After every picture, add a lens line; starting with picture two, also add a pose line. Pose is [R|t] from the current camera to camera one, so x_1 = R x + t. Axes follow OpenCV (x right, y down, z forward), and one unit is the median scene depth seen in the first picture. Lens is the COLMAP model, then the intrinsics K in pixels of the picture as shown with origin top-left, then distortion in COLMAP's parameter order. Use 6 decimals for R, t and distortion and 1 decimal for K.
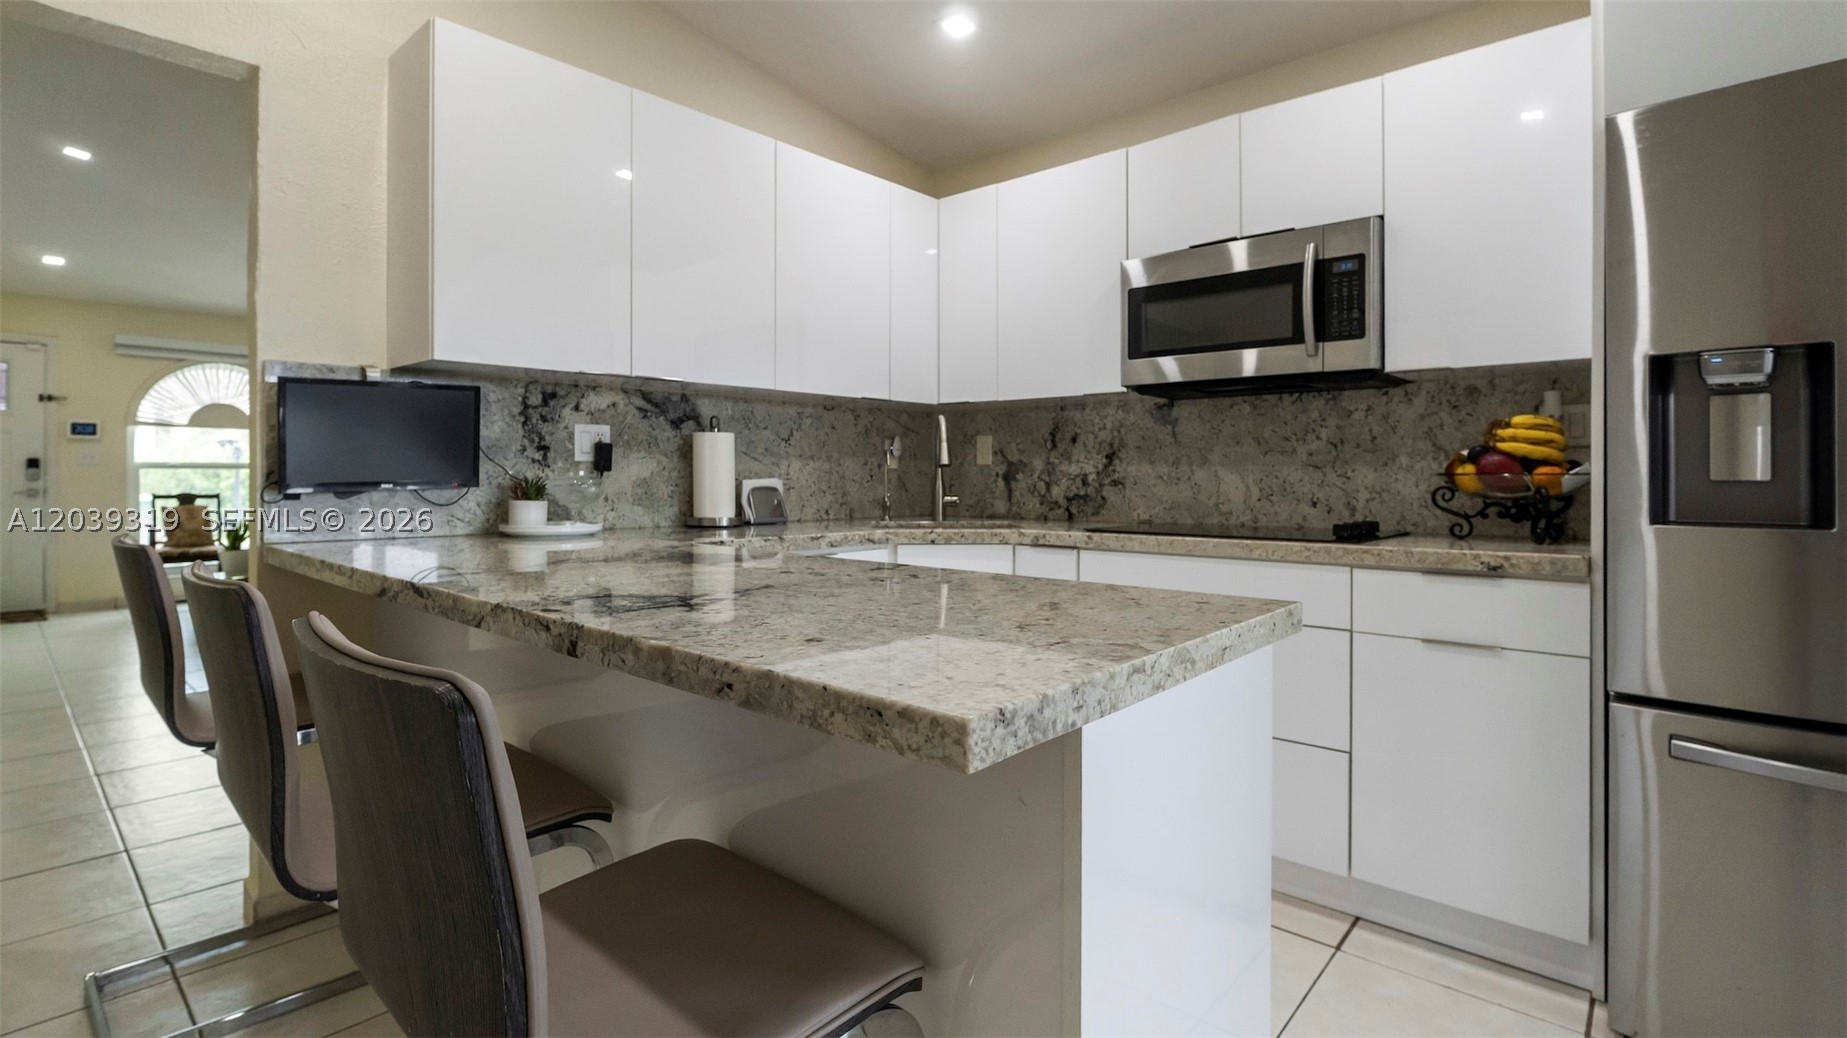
lens RADIAL K [[859.1, 0, 923.6], [0, 859.1, 474.5], [0, 0, 1]] dist [-0.008885, 0.000867]
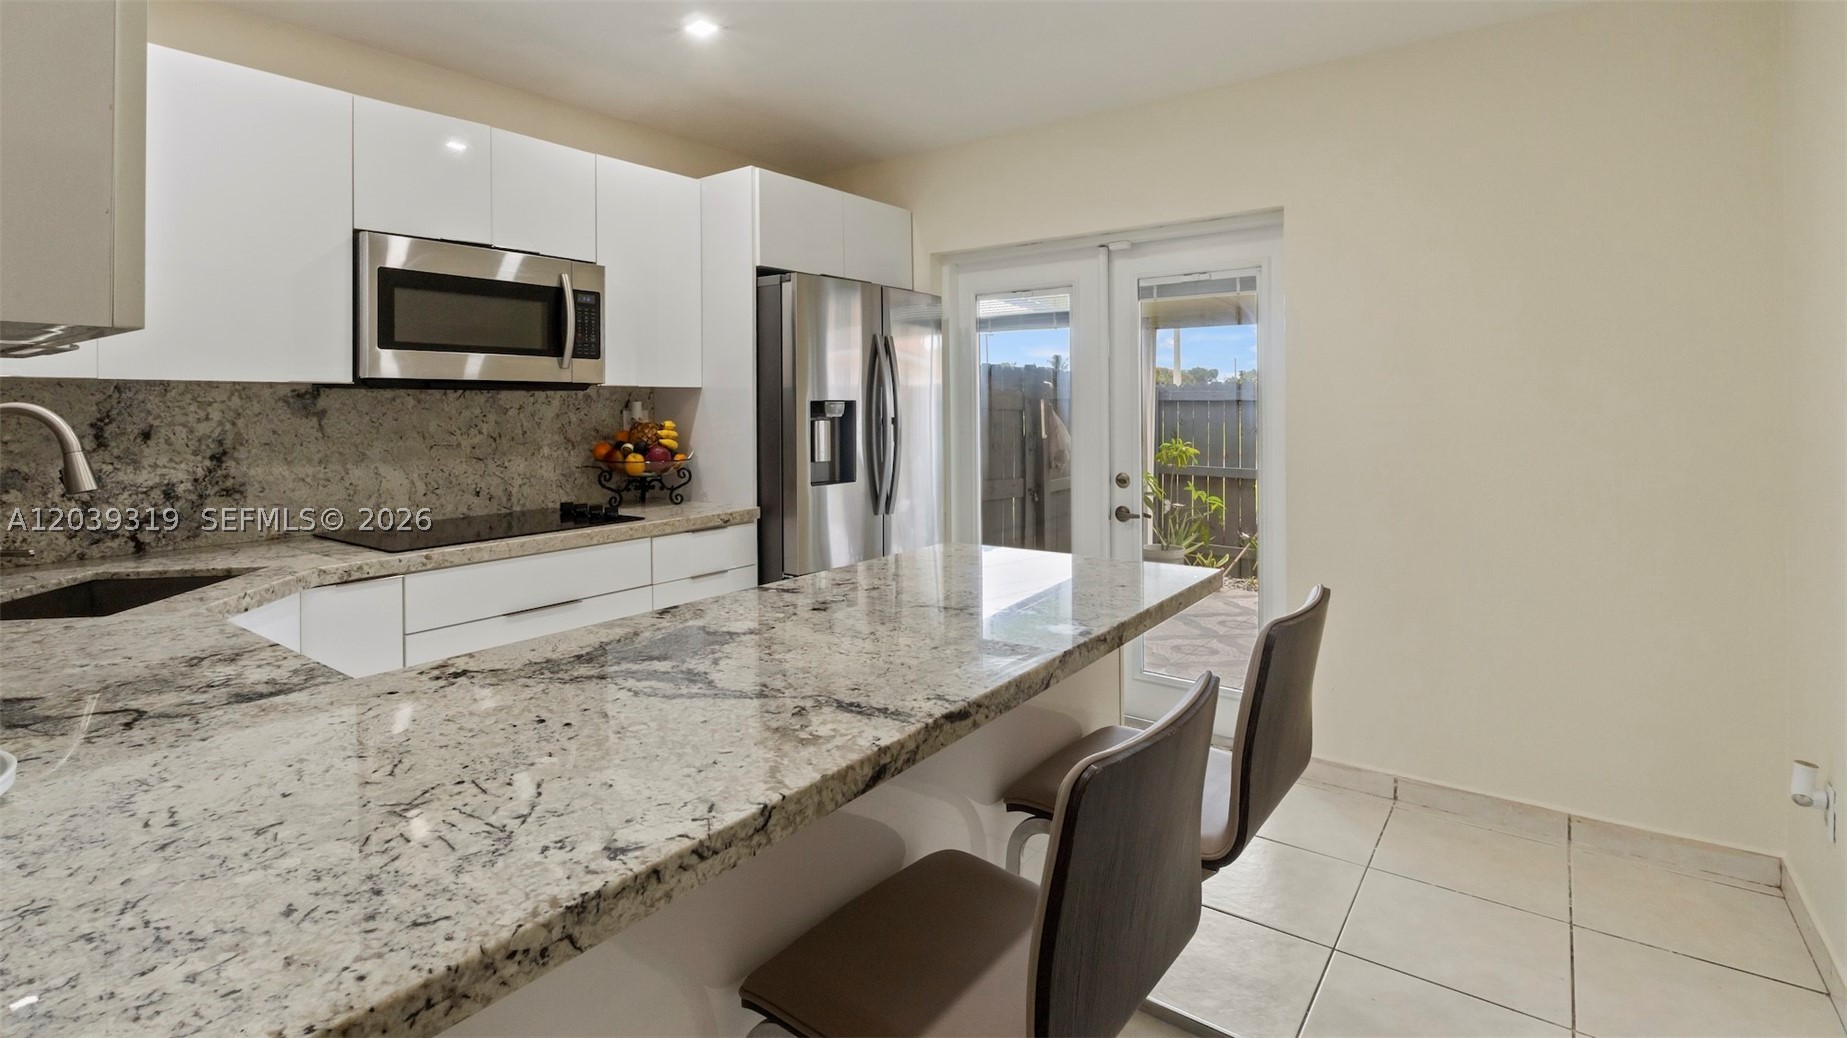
lens RADIAL K [[859.1, 0, 906.4], [0, 859.1, 414.9], [0, 0, 1]] dist [-0.008885, 0.000867]
pose [[-0.080231, -0.010545, 0.996720, -0.686270], [0.004398, 0.999931, 0.010933, -0.076097], [-0.996767, 0.005260, -0.080179, 0.558406]]
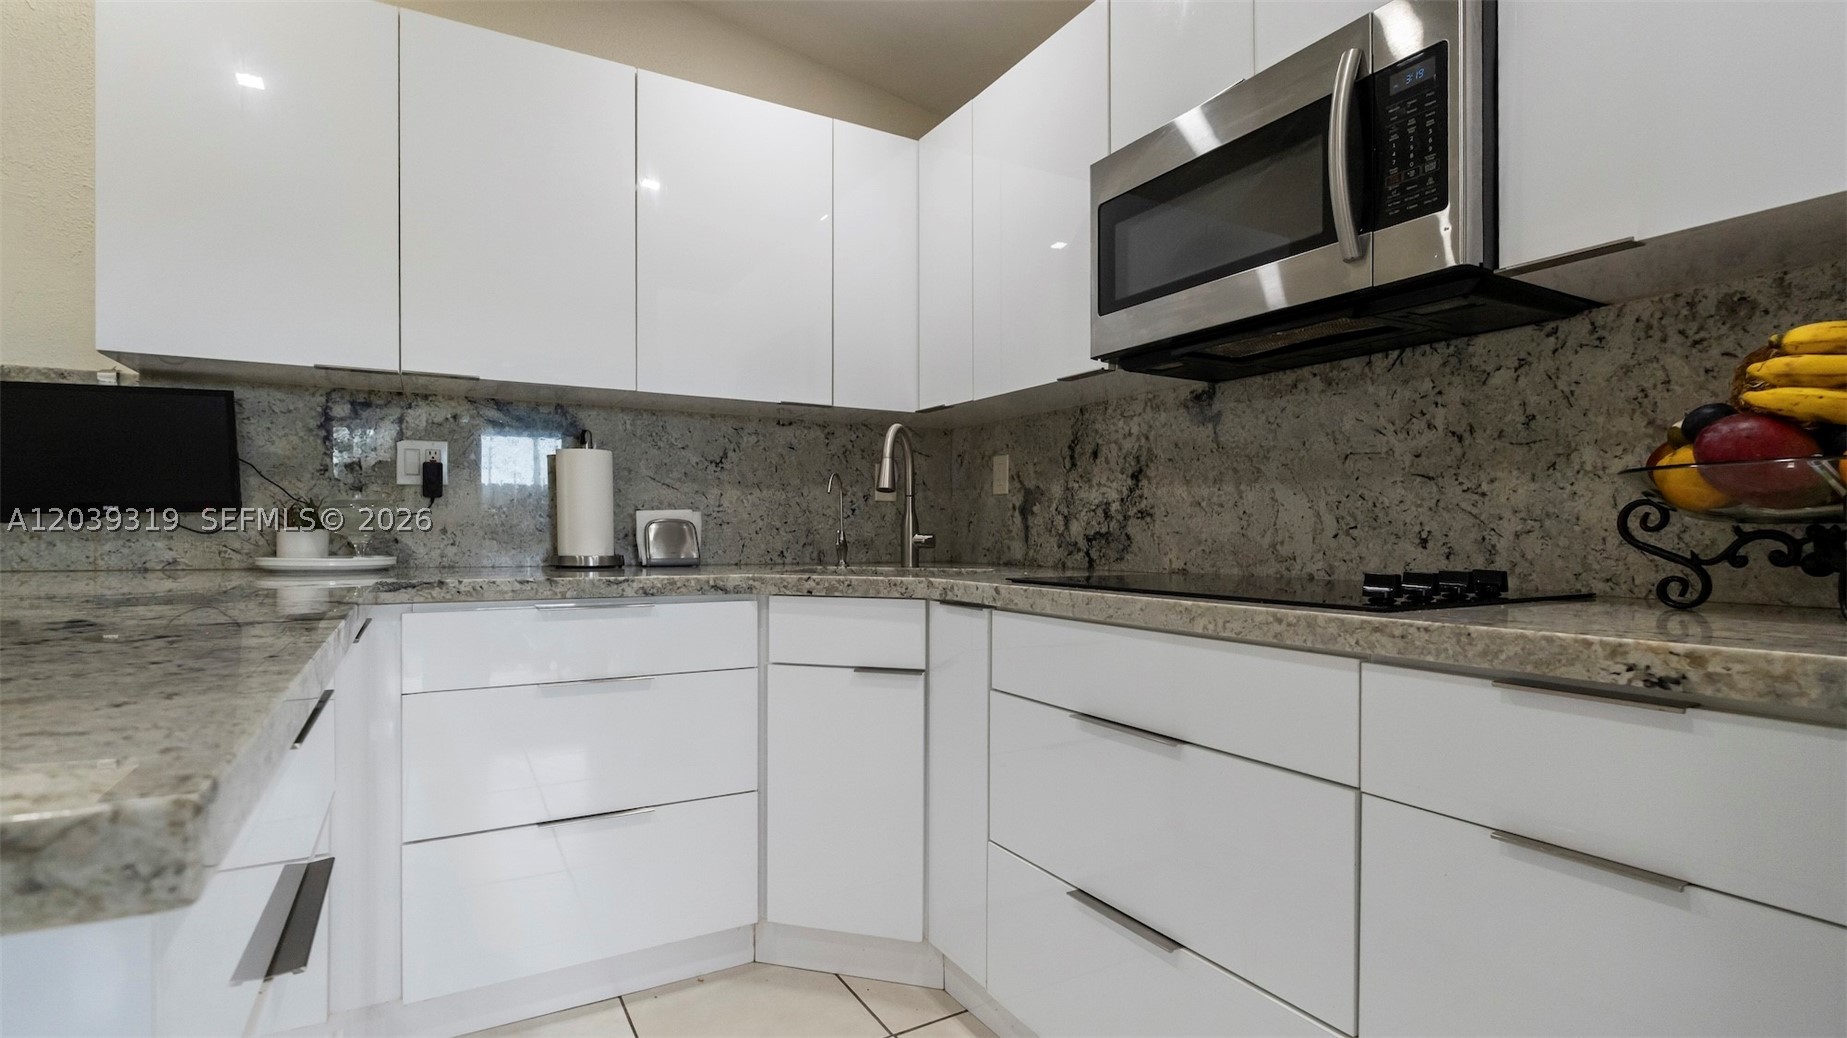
lens RADIAL K [[859.1, 0, 922.7], [0, 859.1, 533.9], [0, 0, 1]] dist [-0.008885, 0.000867]
pose [[0.947490, 0.002222, -0.319779, 0.330390], [-0.001430, 0.999995, 0.002711, 0.028419], [0.319783, -0.002111, 0.947488, 0.363428]]
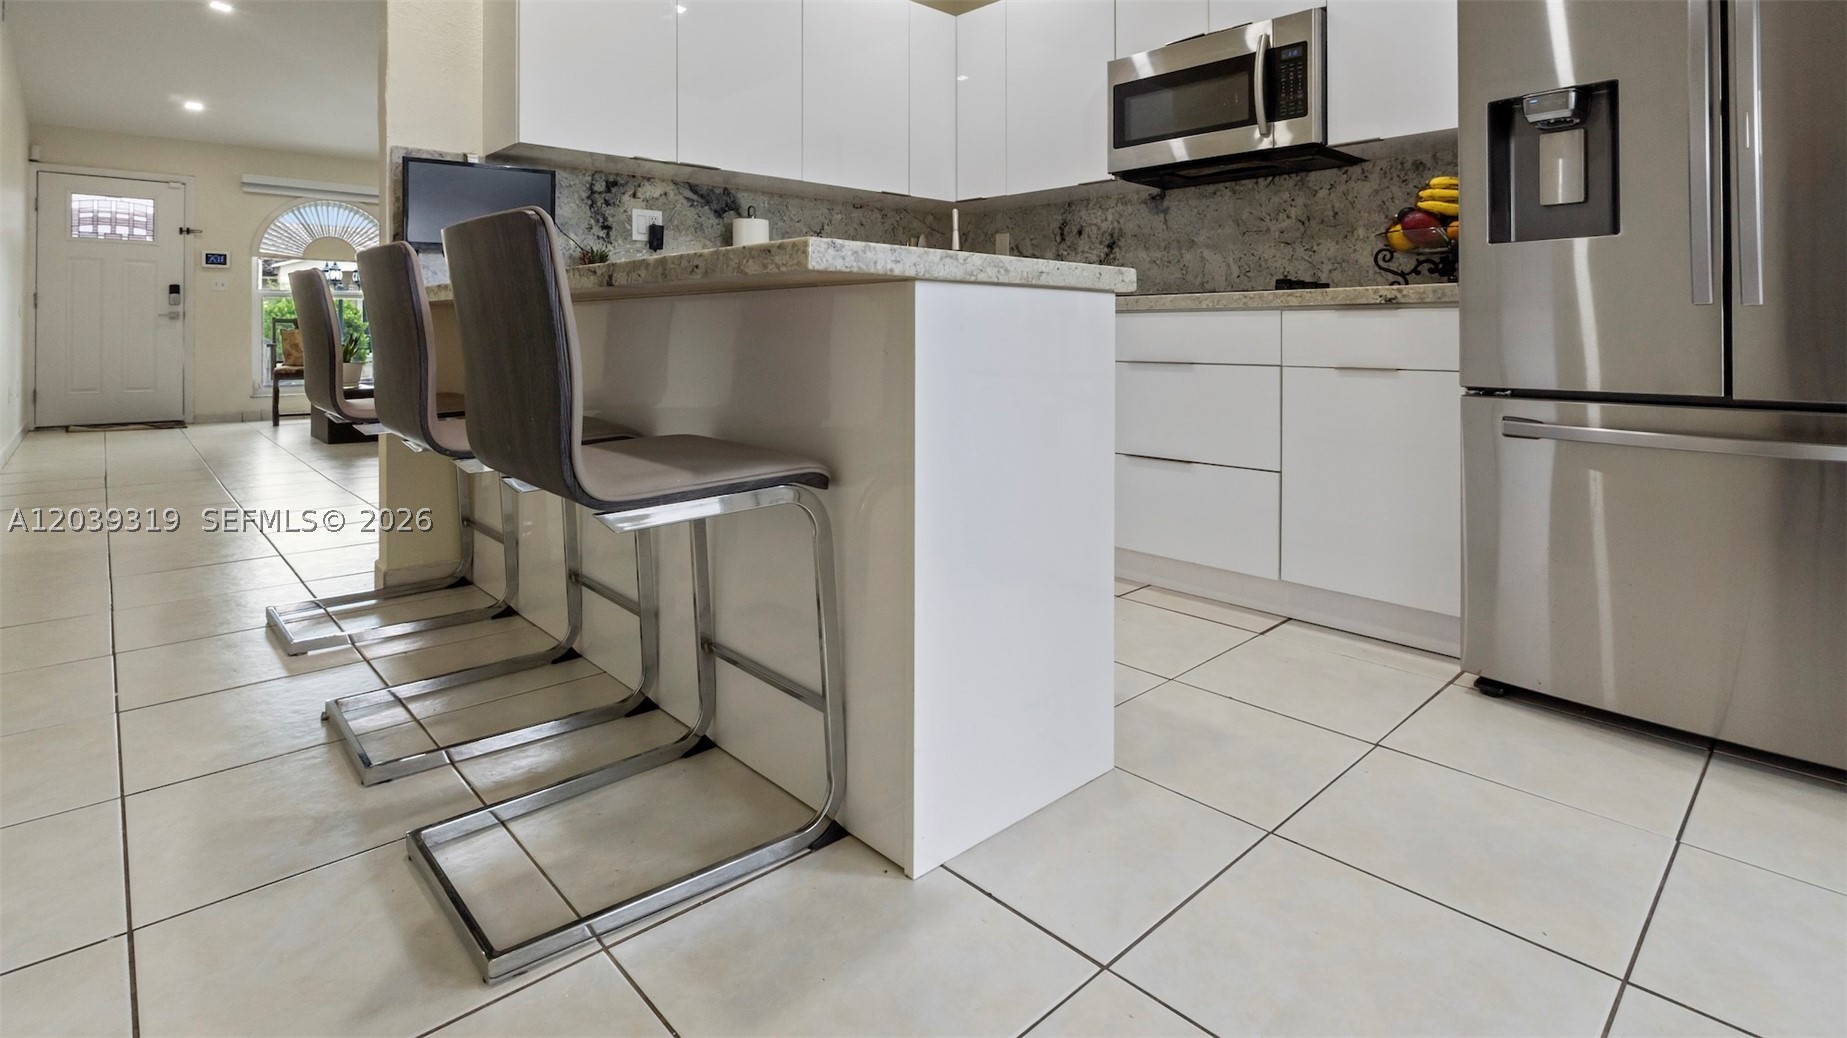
lens RADIAL K [[903.1, 0, 925.5], [0, 903.1, 333.2], [0, 0, 1]] dist [-0.009847, 0.000169]
pose [[0.995710, 0.000438, -0.092527, 0.107098], [-0.000615, 0.999998, -0.001876, 0.111191], [0.092526, 0.001925, 0.995708, -0.194545]]
